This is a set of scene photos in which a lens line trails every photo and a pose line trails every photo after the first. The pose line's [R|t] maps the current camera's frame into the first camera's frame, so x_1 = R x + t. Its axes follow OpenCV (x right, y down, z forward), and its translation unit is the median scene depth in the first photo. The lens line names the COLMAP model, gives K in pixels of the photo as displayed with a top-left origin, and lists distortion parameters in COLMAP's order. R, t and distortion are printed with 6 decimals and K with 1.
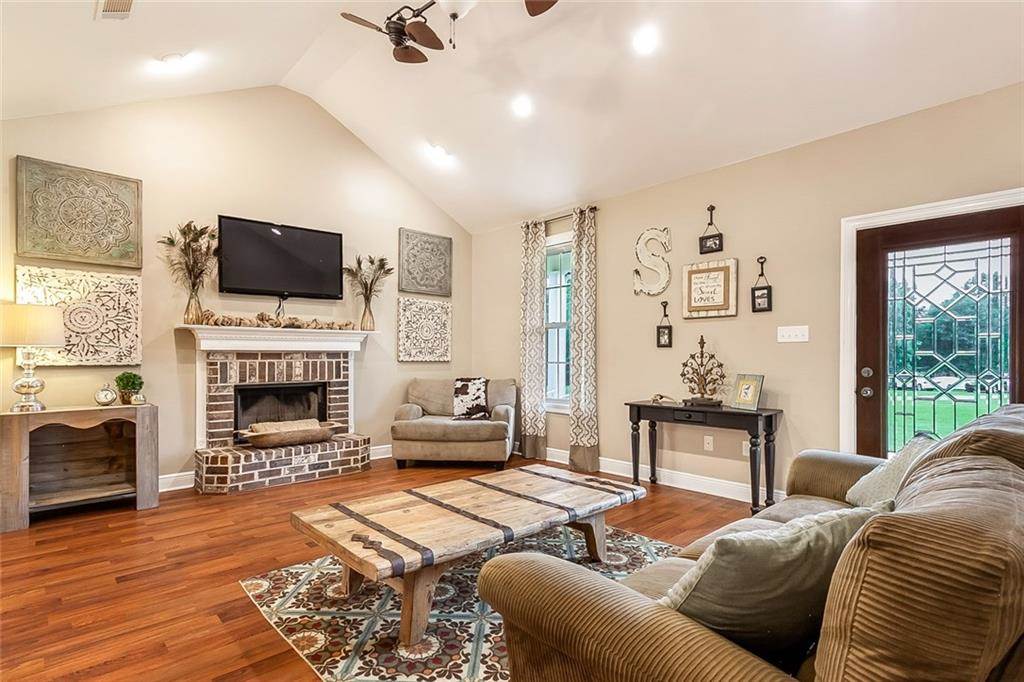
lens RADIAL K [[505.2, 0, 512.4], [0, 505.2, 359.7], [0, 0, 1]] dist [0.014475, 0.001130]
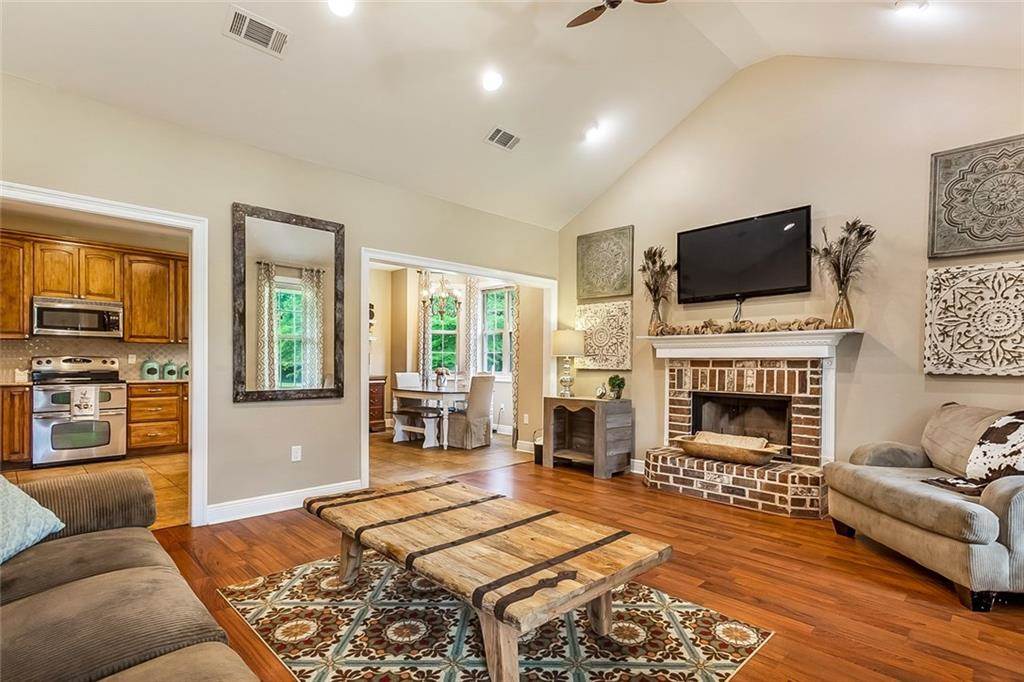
lens RADIAL K [[505.2, 0, 509.5], [0, 505.2, 368.2], [0, 0, 1]] dist [0.014475, 0.001130]
pose [[0.032656, 0.012233, -0.999392, 0.486922], [-0.016852, 0.999790, 0.011687, -0.003307], [0.999325, 0.016460, 0.032856, 0.606732]]
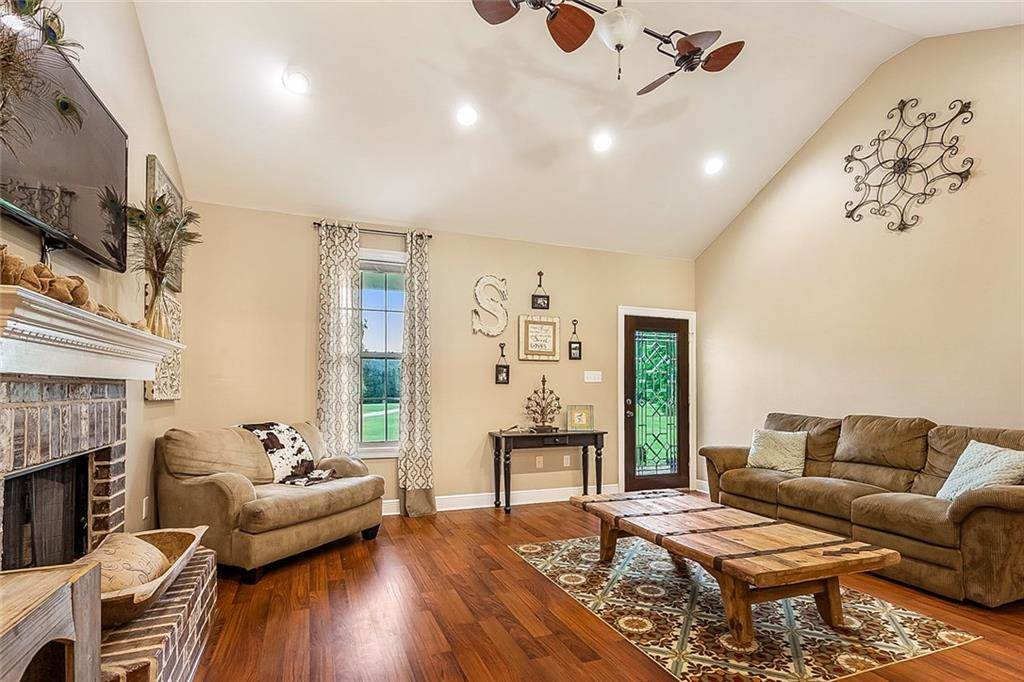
lens RADIAL K [[505.2, 0, 516.8], [0, 505.2, 384.3], [0, 0, 1]] dist [0.014475, 0.001130]
pose [[0.377876, 0.013837, 0.925753, -0.736611], [0.004378, 0.999850, -0.016732, -0.004857], [-0.925846, 0.010375, 0.377759, 0.552344]]
